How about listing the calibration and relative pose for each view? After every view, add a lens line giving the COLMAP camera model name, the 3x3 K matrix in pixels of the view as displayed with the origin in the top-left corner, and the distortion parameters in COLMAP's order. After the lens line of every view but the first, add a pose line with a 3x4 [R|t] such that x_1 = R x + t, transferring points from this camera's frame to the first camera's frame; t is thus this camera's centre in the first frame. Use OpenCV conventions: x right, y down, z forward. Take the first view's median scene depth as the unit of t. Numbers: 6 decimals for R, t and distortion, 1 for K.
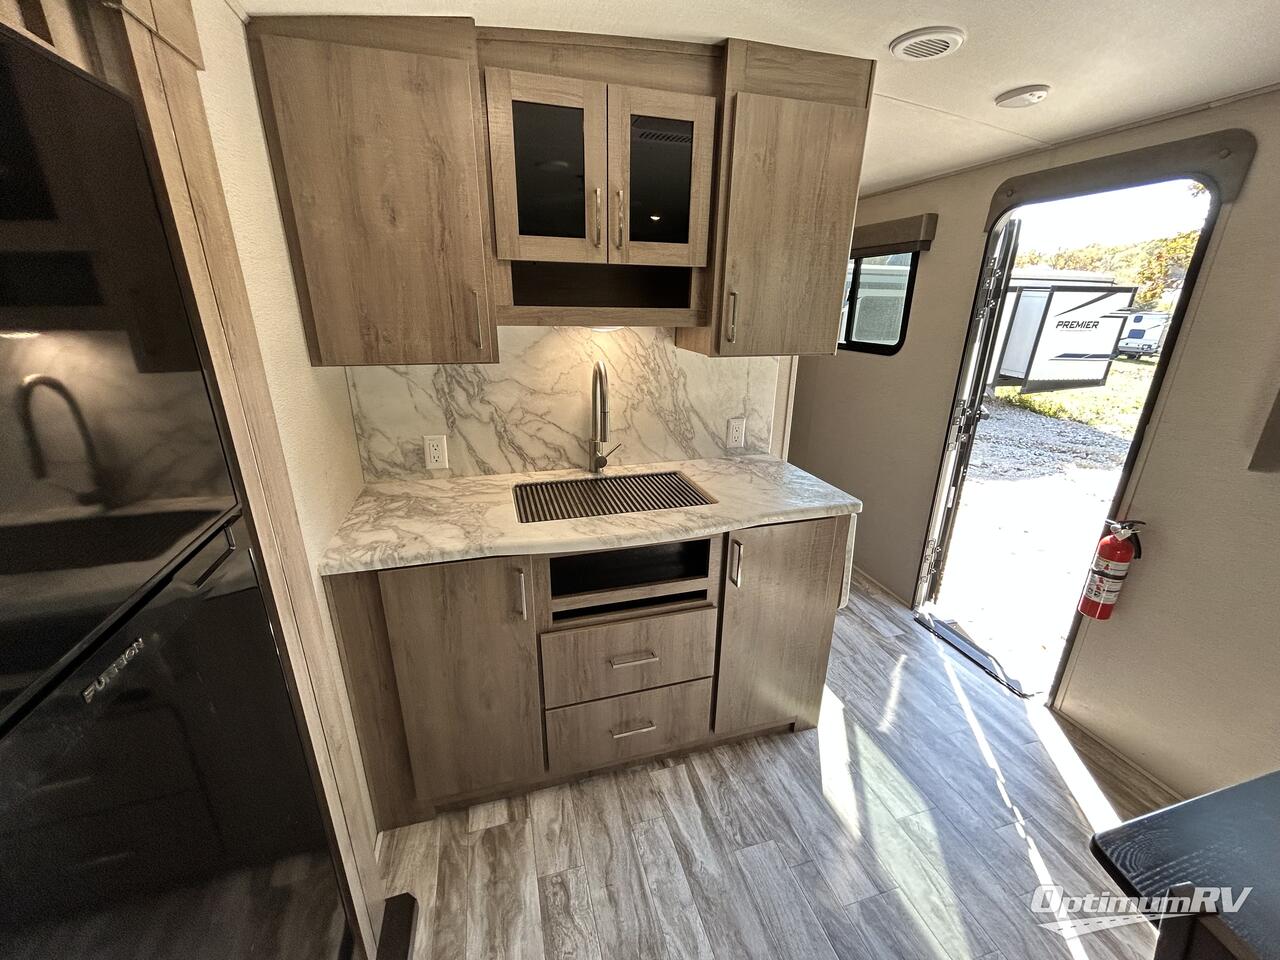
lens RADIAL K [[517.5, 0, 636.6], [0, 517.5, 481.0], [0, 0, 1]] dist [-0.001109, 0.001015]
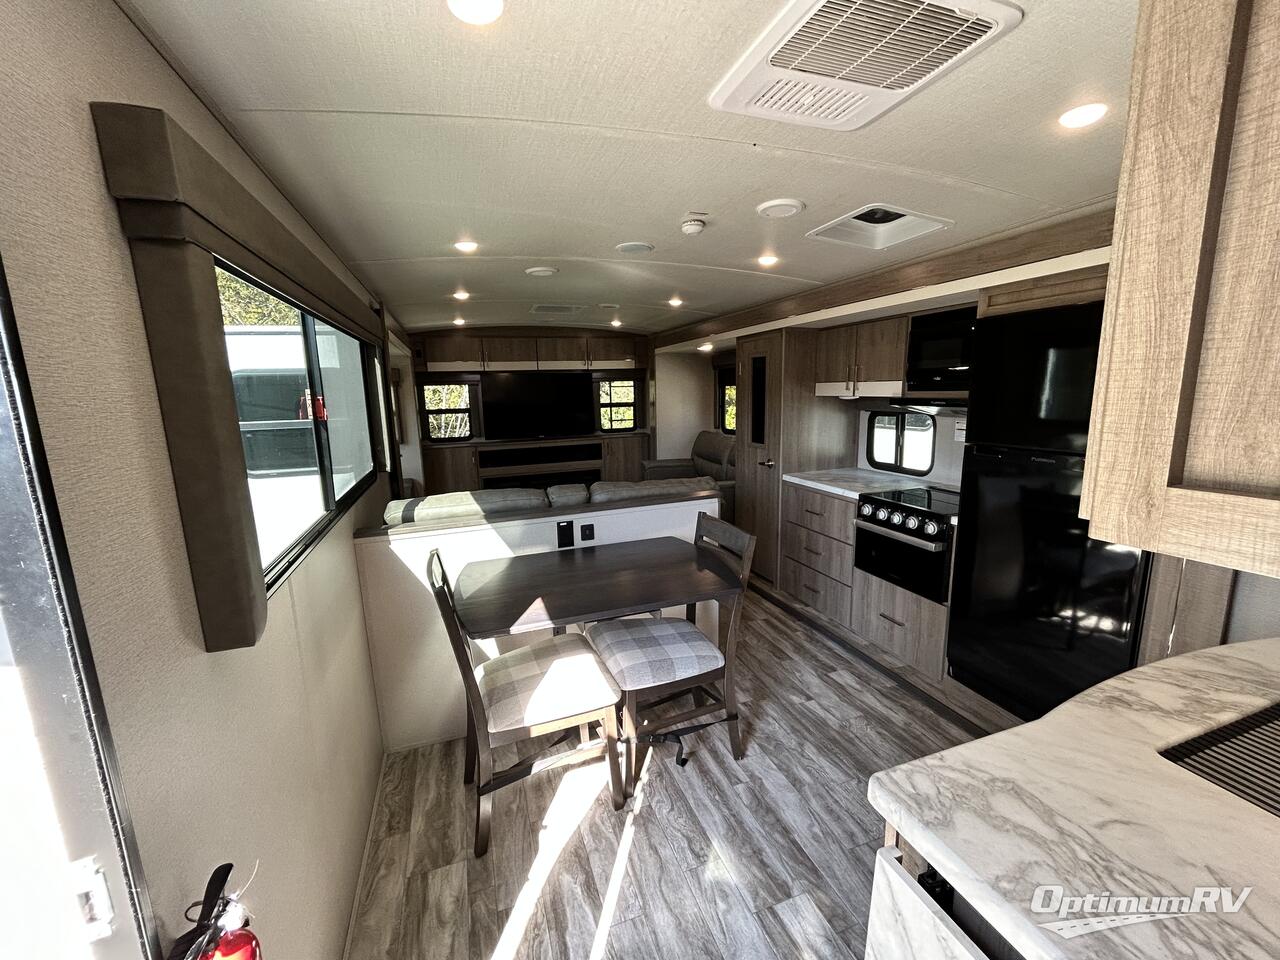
lens RADIAL K [[517.5, 0, 636.6], [0, 517.5, 481.0], [0, 0, 1]] dist [-0.001109, 0.001015]
pose [[-0.998449, 0.028295, -0.047940, 0.716837], [0.001092, 0.870971, 0.491333, -0.453987], [0.055657, 0.490519, -0.869651, 1.370940]]
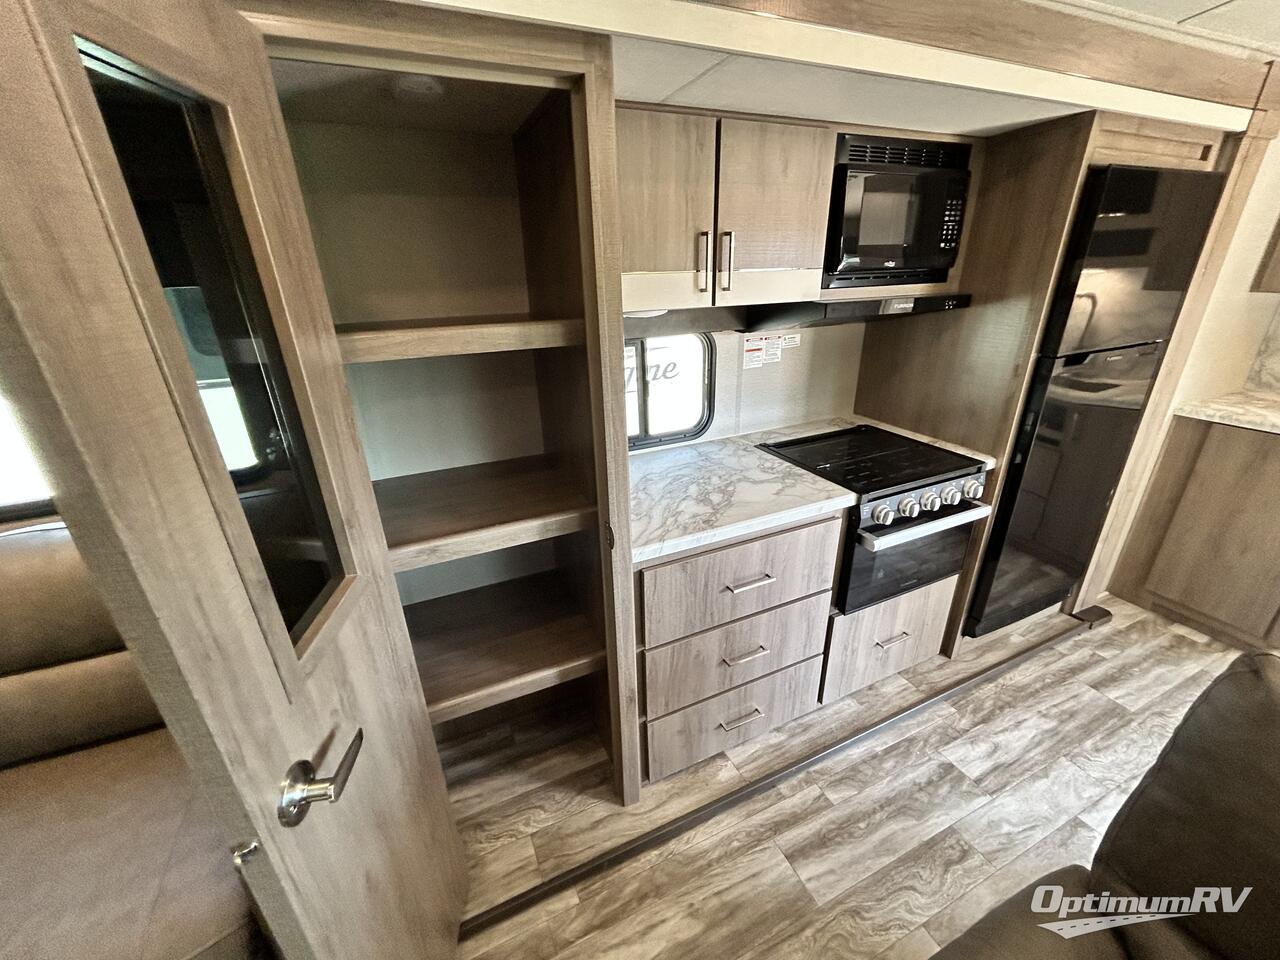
lens RADIAL K [[514.4, 0, 637.6], [0, 514.4, 482.8], [0, 0, 1]] dist [0.001738, 0.000109]
pose [[0.146506, 0.368800, -0.917890, 0.645885], [-0.303778, 0.899840, 0.313061, 0.320890], [0.941411, 0.232970, 0.243865, -0.858201]]
